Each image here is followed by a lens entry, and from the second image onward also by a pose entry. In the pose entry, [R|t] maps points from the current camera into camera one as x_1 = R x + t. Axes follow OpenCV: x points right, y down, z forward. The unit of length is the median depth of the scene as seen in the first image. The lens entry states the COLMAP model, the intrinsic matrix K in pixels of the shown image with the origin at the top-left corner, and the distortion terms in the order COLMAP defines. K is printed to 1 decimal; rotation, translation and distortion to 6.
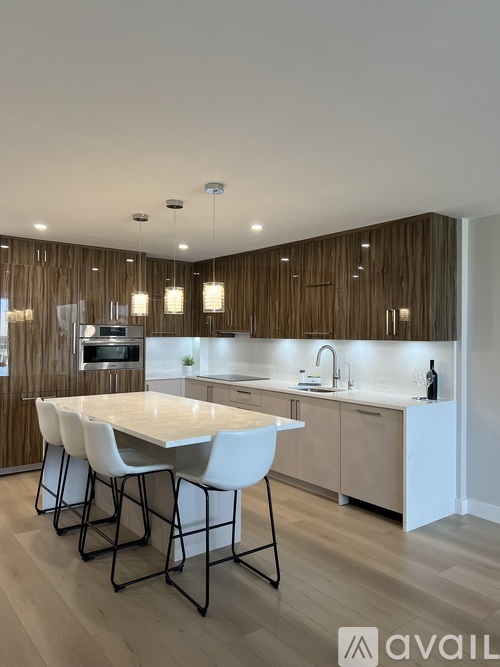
lens RADIAL K [[501.8, 0, 250.0], [0, 501.8, 333.5], [0, 0, 1]] dist [0.066973, -0.010283]
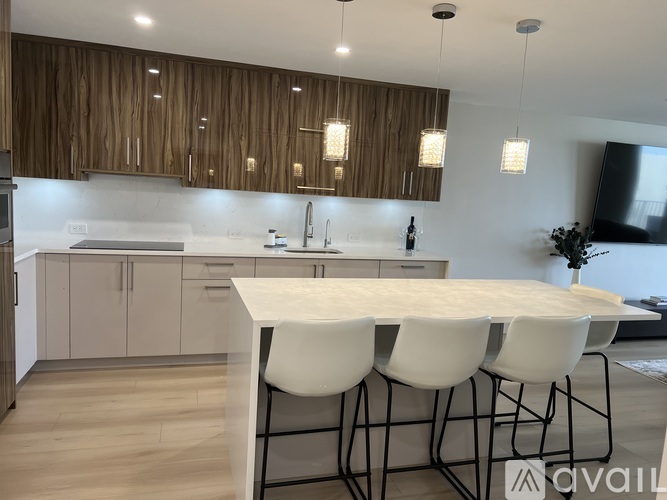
lens RADIAL K [[501.8, 0, 333.5], [0, 501.8, 250.0], [0, 0, 1]] dist [0.066973, -0.010283]
pose [[0.354104, -0.094492, 0.930420, -0.741478], [-0.057693, 0.990780, 0.122579, -0.002479], [-0.933425, -0.097084, 0.345388, 0.706283]]
